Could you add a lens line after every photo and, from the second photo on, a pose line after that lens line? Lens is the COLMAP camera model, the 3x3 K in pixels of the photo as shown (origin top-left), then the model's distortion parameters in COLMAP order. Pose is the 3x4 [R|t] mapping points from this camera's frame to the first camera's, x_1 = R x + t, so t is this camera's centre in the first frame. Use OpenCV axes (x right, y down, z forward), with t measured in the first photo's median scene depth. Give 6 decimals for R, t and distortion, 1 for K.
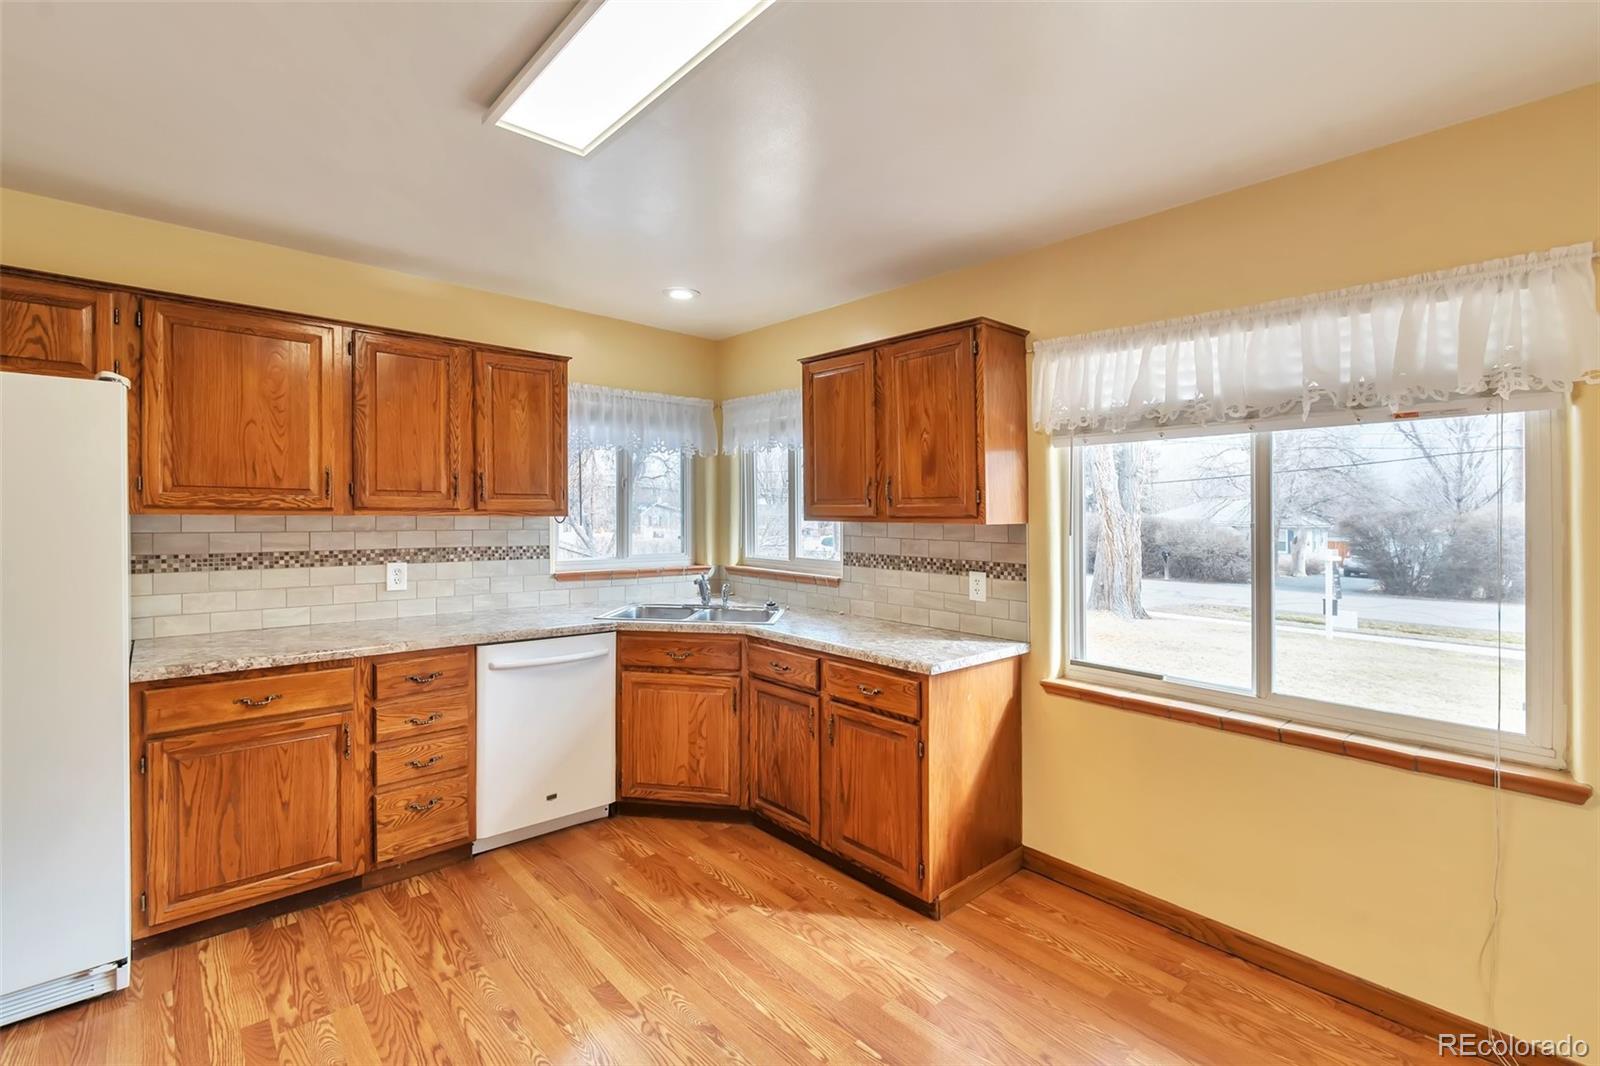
lens RADIAL K [[708.7, 0, 800.1], [0, 708.7, 520.7], [0, 0, 1]] dist [0.001984, -0.000101]
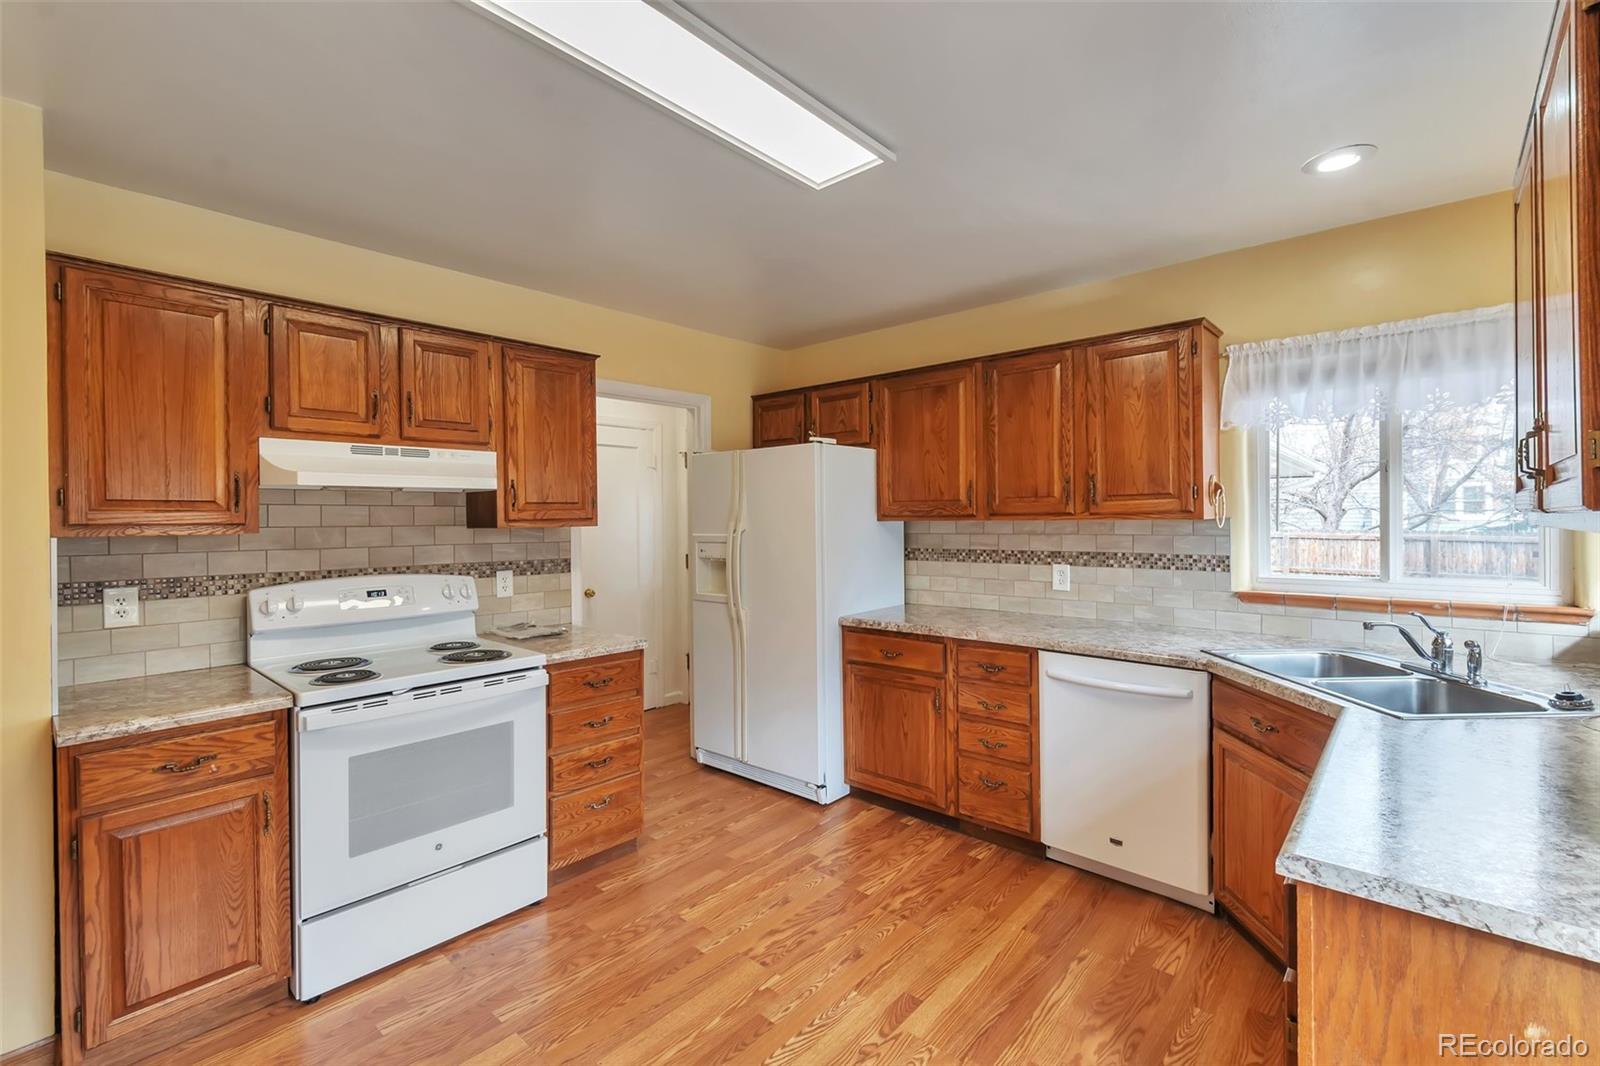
lens RADIAL K [[706.0, 0, 797.1], [0, 706.0, 539.7], [0, 0, 1]] dist [-0.002581, -0.000244]
pose [[0.102953, 0.018937, -0.994506, 0.500556], [-0.000232, 0.999819, 0.019015, 0.002423], [0.994686, -0.001727, 0.102939, 0.561716]]
